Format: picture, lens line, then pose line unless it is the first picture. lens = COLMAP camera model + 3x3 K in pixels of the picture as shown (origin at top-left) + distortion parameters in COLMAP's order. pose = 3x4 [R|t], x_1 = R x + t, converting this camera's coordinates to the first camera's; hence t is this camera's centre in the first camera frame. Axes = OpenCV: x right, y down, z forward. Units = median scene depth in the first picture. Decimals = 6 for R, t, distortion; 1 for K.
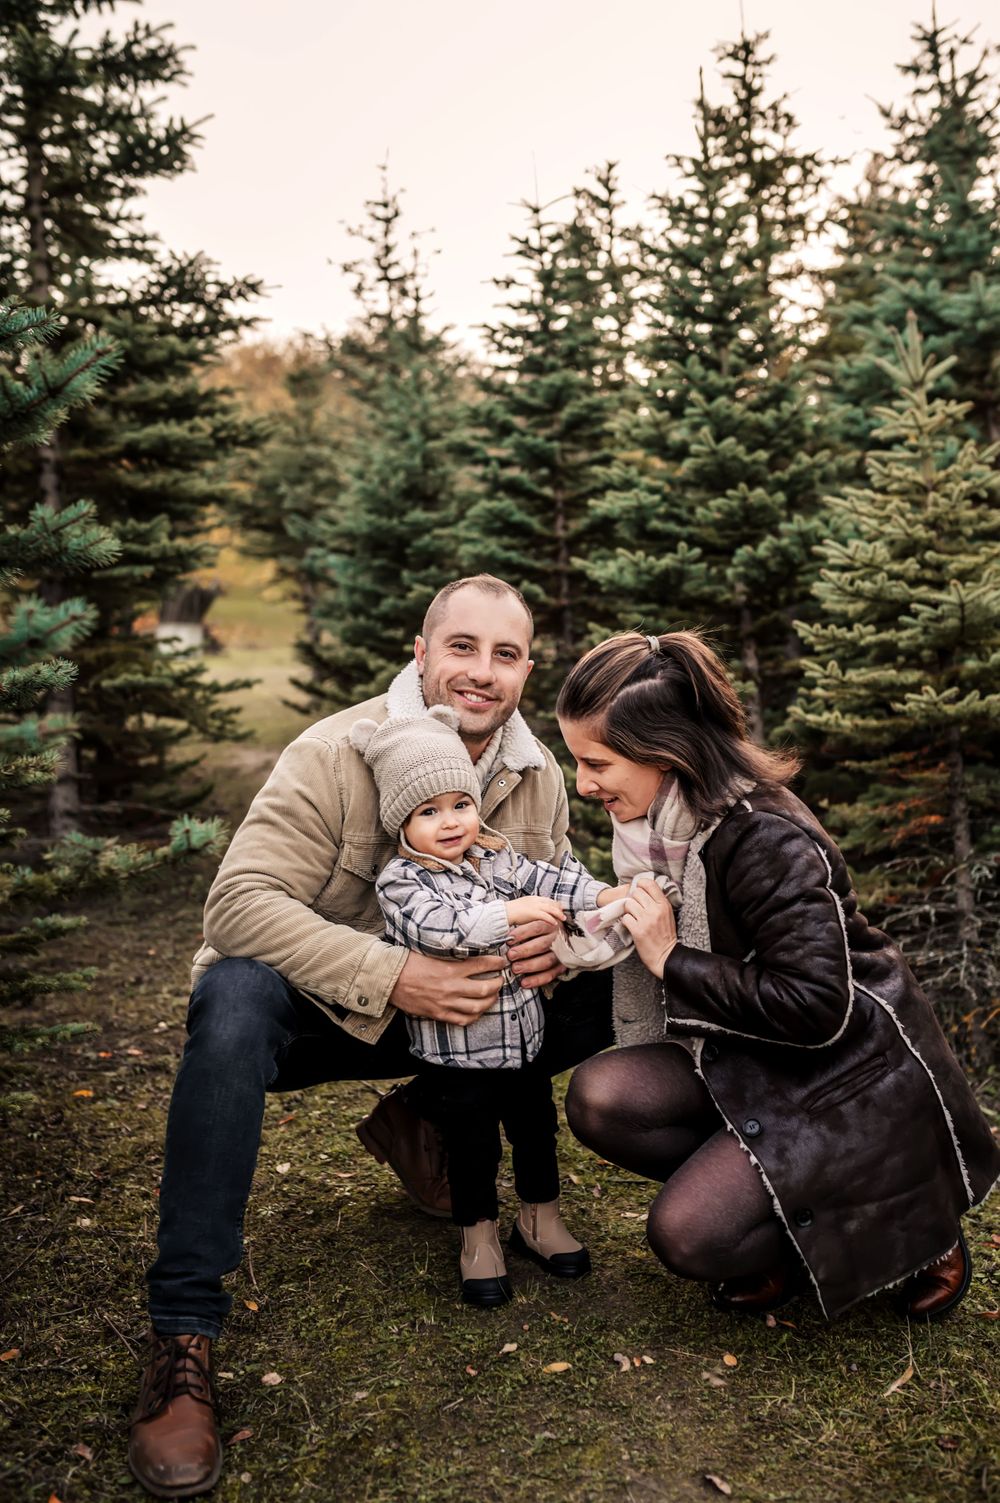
lens RADIAL K [[1359.9, 0, 502.5], [0, 1359.9, 769.6], [0, 0, 1]] dist [-0.020671, -0.005018]
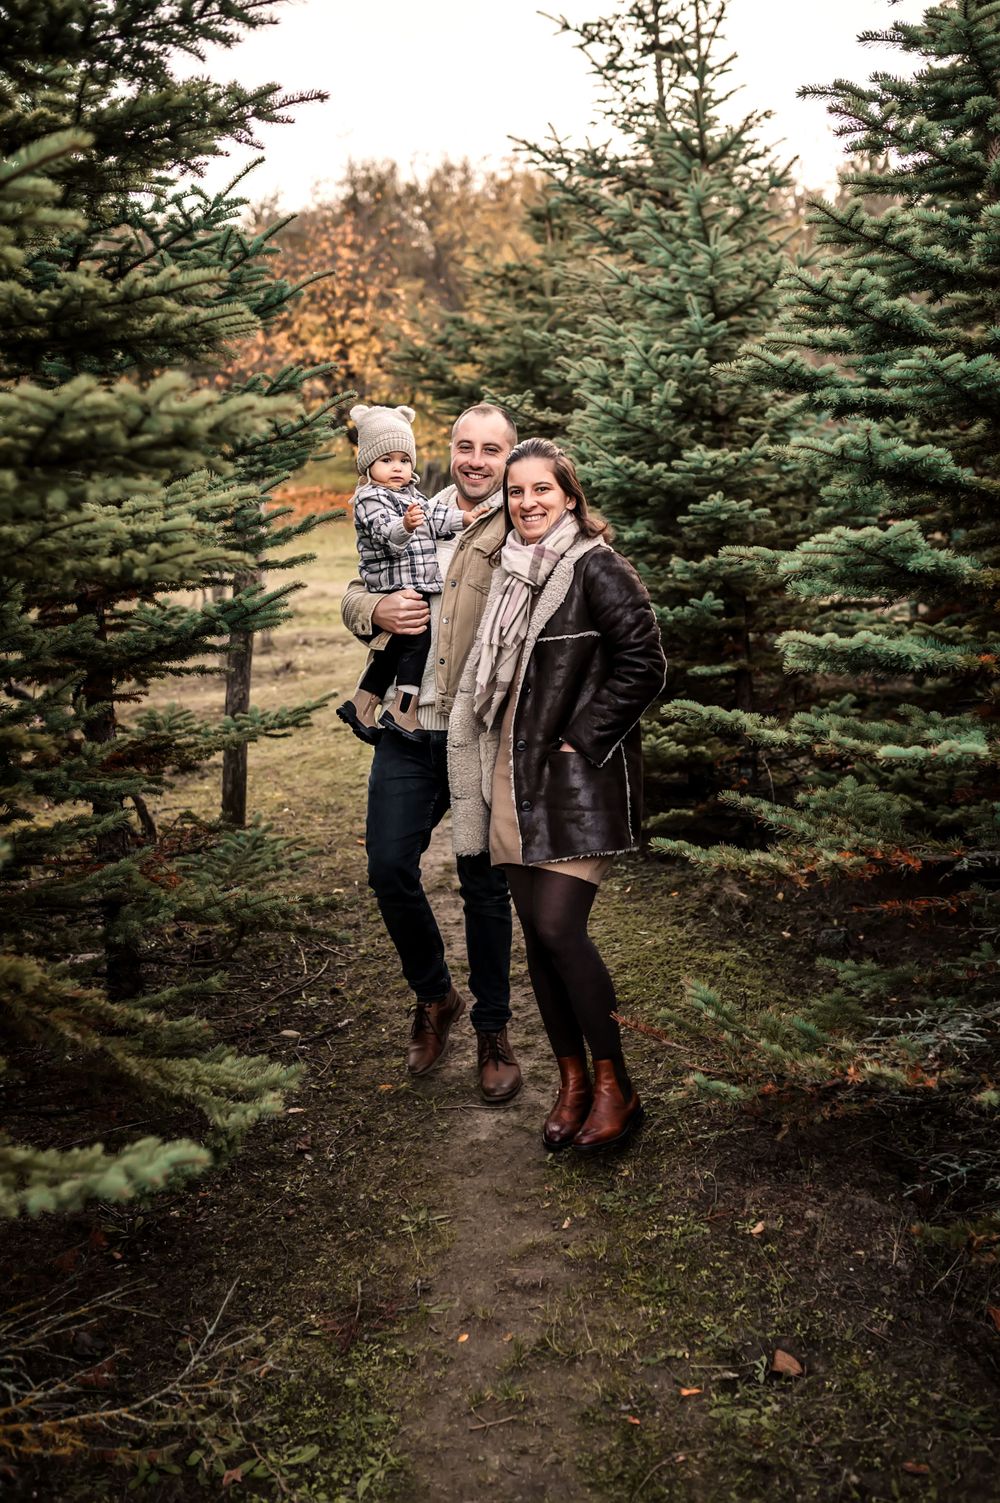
lens RADIAL K [[1426.7, 0, 518.6], [0, 1426.7, 730.3], [0, 0, 1]] dist [-0.014199, 0.008486]
pose [[0.979855, 0.010165, -0.199453, -0.016395], [0.004682, 0.997260, 0.073827, -0.118905], [0.199657, -0.073274, 0.977122, 0.397147]]
